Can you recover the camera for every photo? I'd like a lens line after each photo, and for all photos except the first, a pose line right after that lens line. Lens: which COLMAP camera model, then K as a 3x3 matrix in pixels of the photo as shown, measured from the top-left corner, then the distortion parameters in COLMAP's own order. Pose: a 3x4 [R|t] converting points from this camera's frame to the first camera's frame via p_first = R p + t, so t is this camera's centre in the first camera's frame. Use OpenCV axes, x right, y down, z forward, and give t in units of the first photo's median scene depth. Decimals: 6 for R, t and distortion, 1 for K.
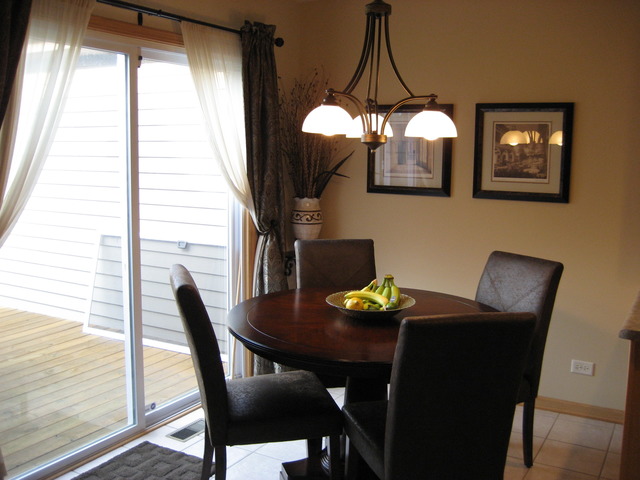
lens RADIAL K [[664.3, 0, 326.7], [0, 664.3, 239.2], [0, 0, 1]] dist [-0.151005, 0.200054]
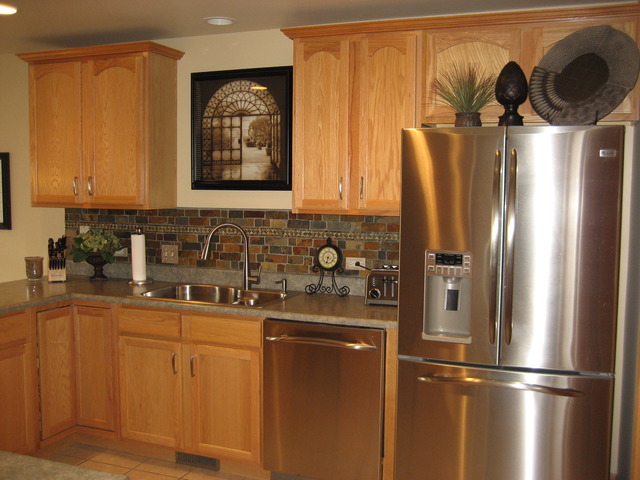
lens RADIAL K [[664.3, 0, 326.7], [0, 664.3, 239.2], [0, 0, 1]] dist [-0.151005, 0.200054]
pose [[0.988441, -0.016810, 0.150672, 0.807773], [0.025313, 0.998182, -0.054696, 0.050140], [-0.149479, 0.057878, 0.987069, -0.366020]]
